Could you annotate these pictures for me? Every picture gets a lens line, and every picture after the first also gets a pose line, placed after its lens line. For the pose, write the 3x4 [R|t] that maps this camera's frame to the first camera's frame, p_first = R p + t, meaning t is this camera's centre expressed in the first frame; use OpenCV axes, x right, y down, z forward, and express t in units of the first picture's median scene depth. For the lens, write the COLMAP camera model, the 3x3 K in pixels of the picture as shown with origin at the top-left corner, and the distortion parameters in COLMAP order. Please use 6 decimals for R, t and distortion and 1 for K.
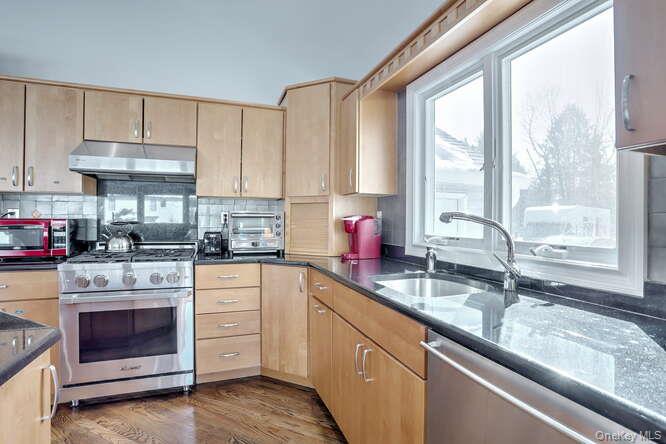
lens RADIAL K [[324.7, 0, 331.0], [0, 324.7, 218.9], [0, 0, 1]] dist [-0.072689, 0.032061]
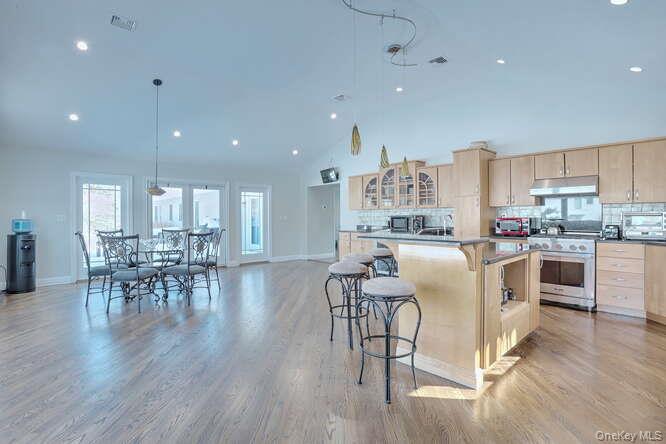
lens RADIAL K [[324.7, 0, 331.0], [0, 324.7, 218.9], [0, 0, 1]] dist [-0.072689, 0.032061]
pose [[0.382736, -0.005423, -0.923842, 0.602653], [0.010644, 0.999942, -0.001461, -0.003732], [0.923797, -0.009274, 0.382771, -1.006113]]
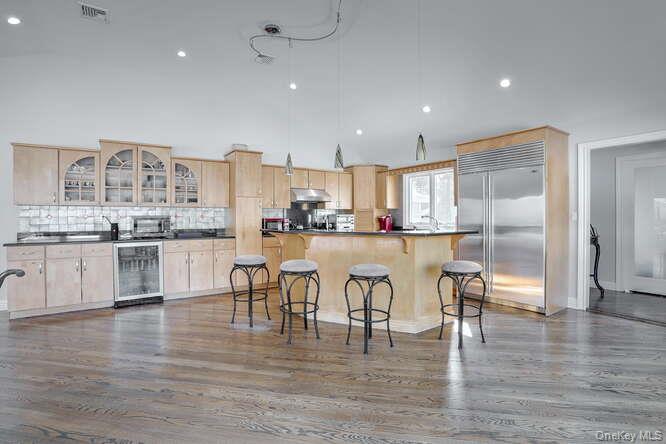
lens RADIAL K [[324.7, 0, 331.0], [0, 324.7, 218.9], [0, 0, 1]] dist [-0.072689, 0.032061]
pose [[0.959199, -0.020168, 0.282013, -1.161164], [0.019774, 0.999795, 0.004244, -0.007627], [-0.282040, 0.001506, 0.959401, -1.548819]]
